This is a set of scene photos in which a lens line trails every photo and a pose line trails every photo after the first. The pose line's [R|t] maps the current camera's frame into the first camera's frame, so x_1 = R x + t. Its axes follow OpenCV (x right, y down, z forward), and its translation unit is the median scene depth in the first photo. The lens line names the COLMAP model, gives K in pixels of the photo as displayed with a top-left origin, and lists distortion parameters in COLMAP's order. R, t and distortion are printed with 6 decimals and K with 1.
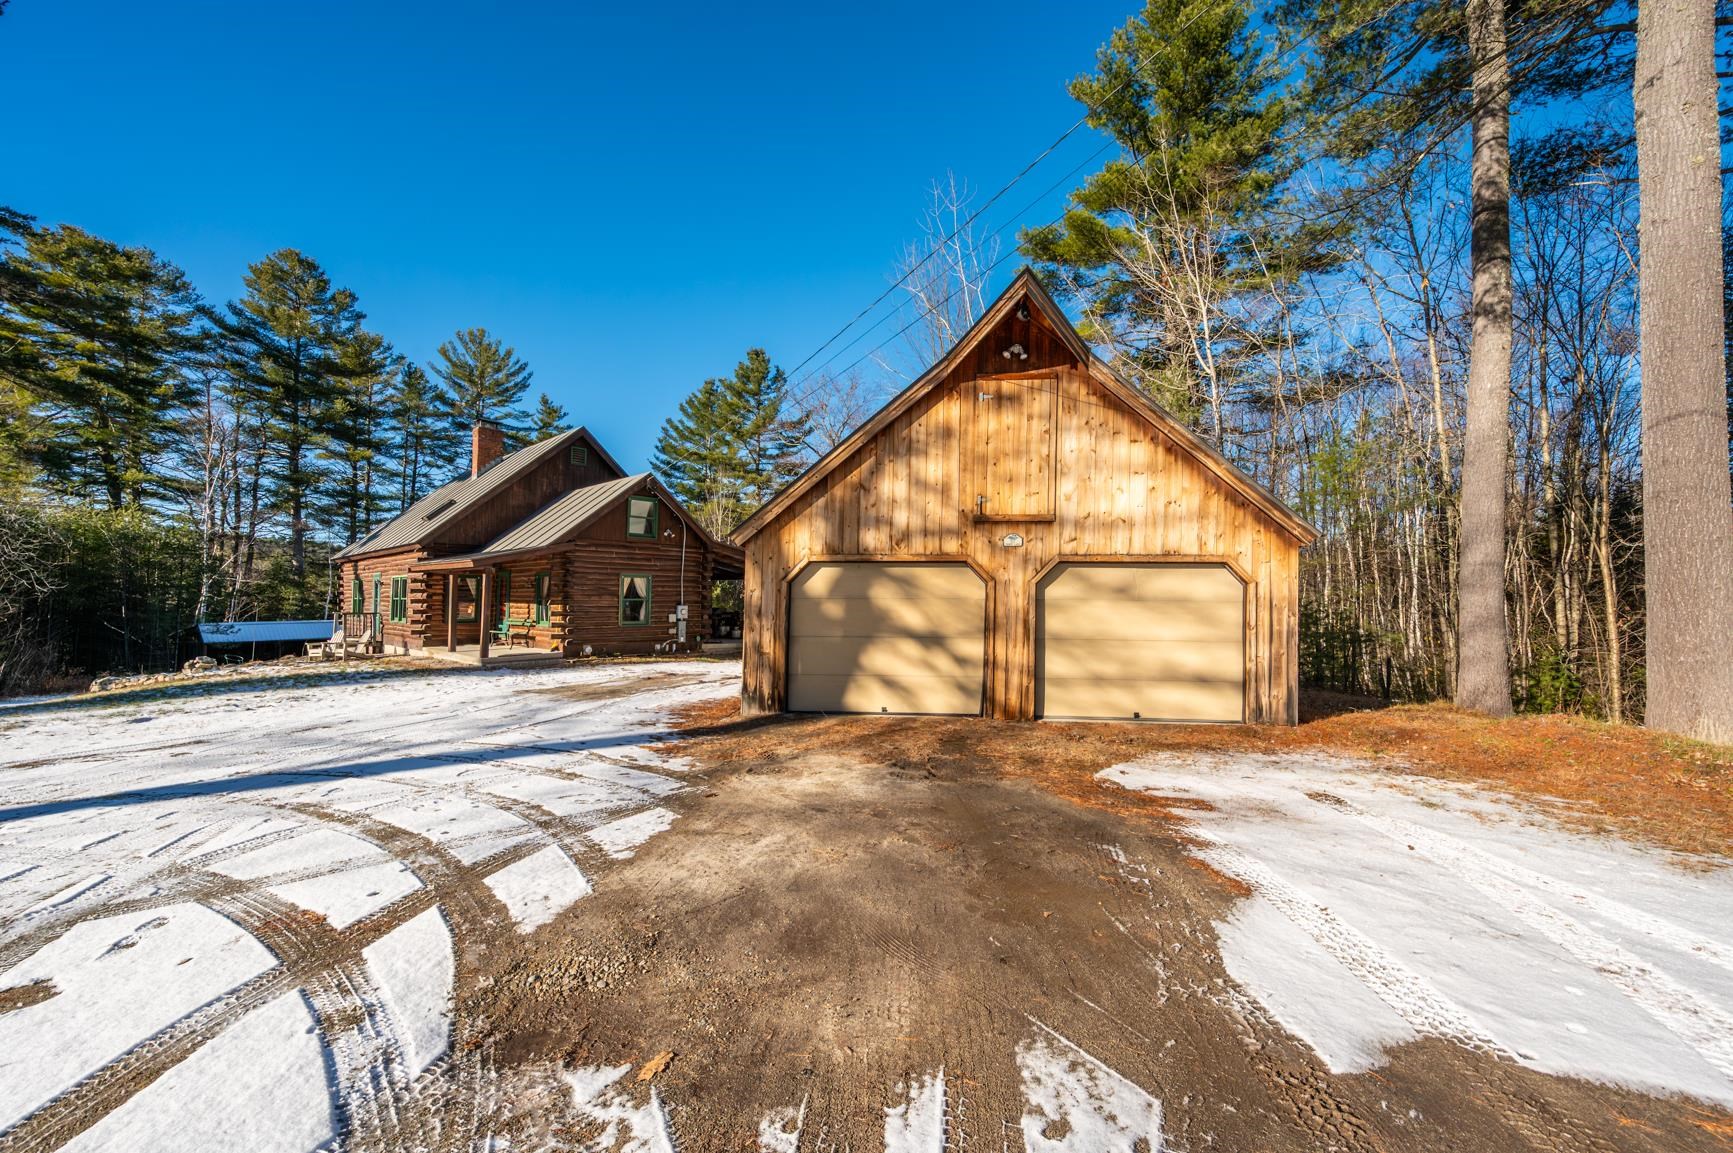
lens RADIAL K [[735.5, 0, 866.5], [0, 735.5, 576.5], [0, 0, 1]] dist [-0.013207, 0.000504]
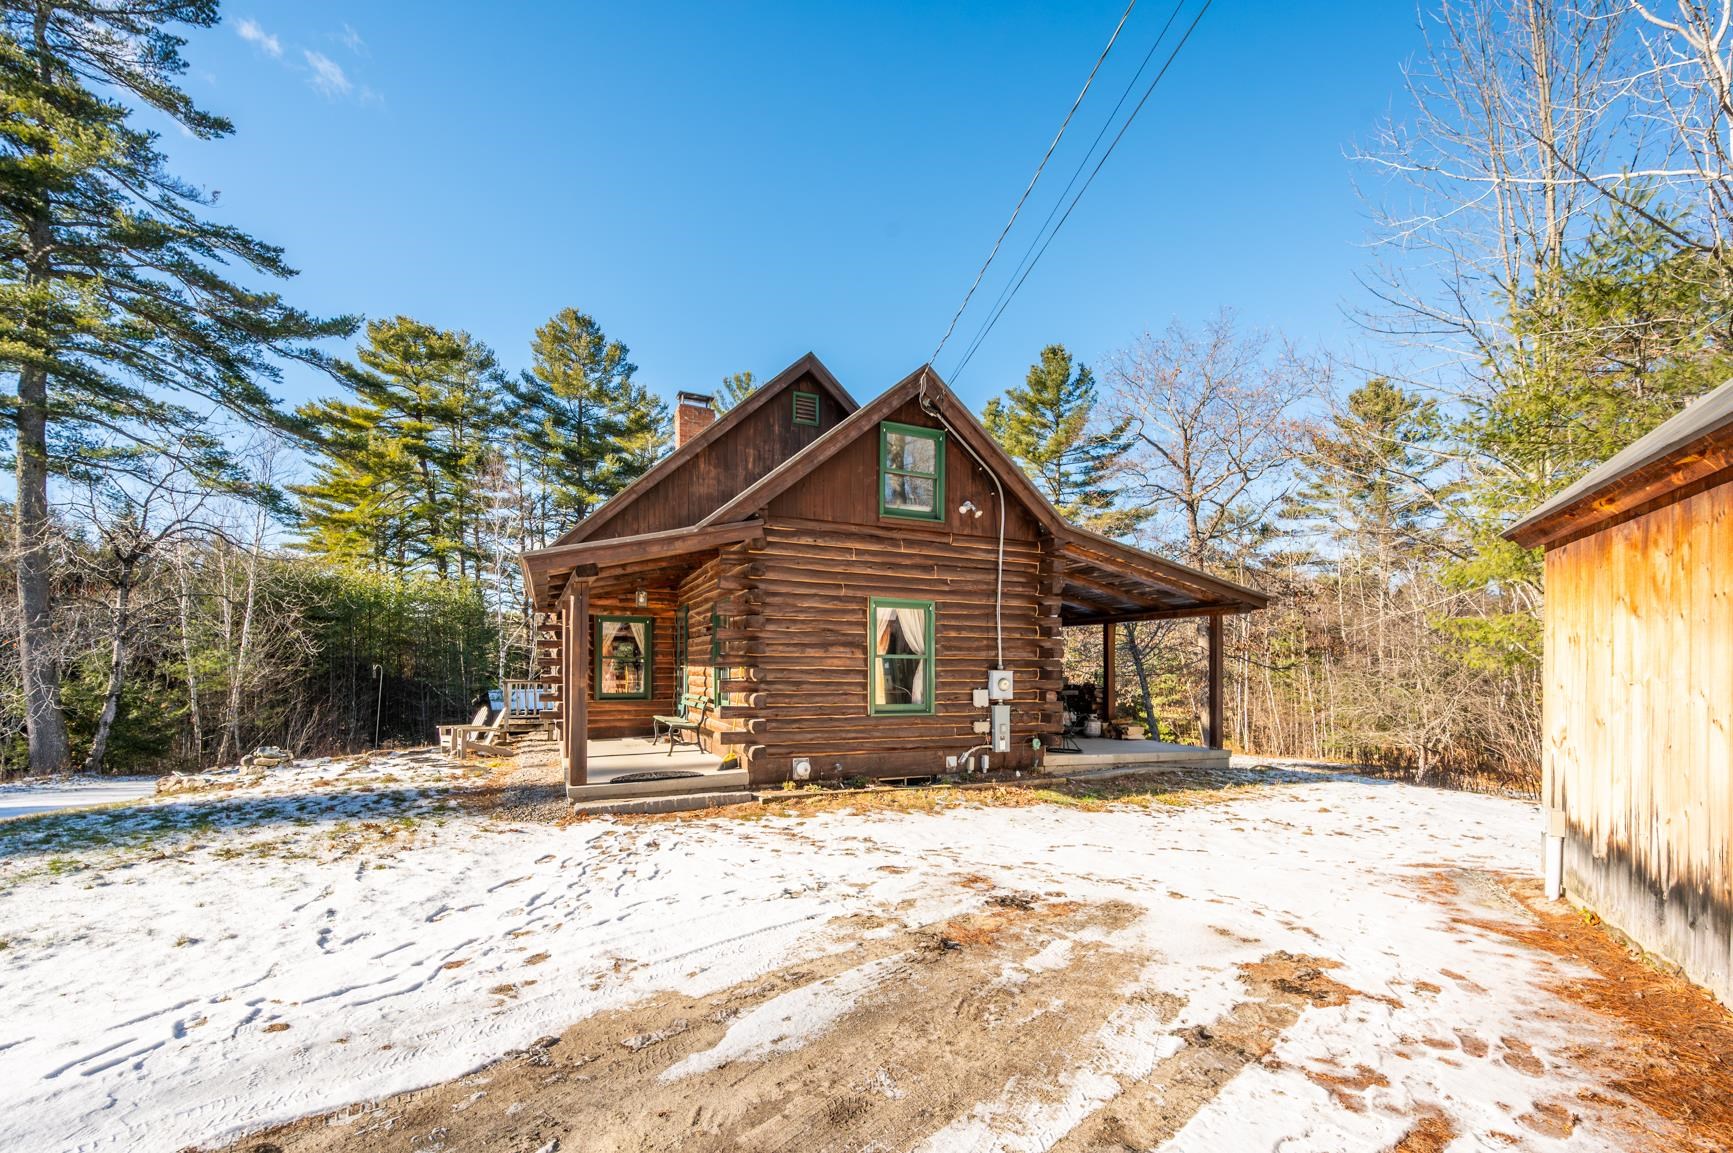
lens RADIAL K [[579.4, 0, 866.5], [0, 579.4, 576.5], [0, 0, 1]] dist [-0.008125, -0.000010]
pose [[0.923701, -0.060528, -0.378302, -0.148335], [0.008694, 0.990498, -0.137250, 0.023817], [0.383015, 0.123489, 0.915451, 0.496926]]
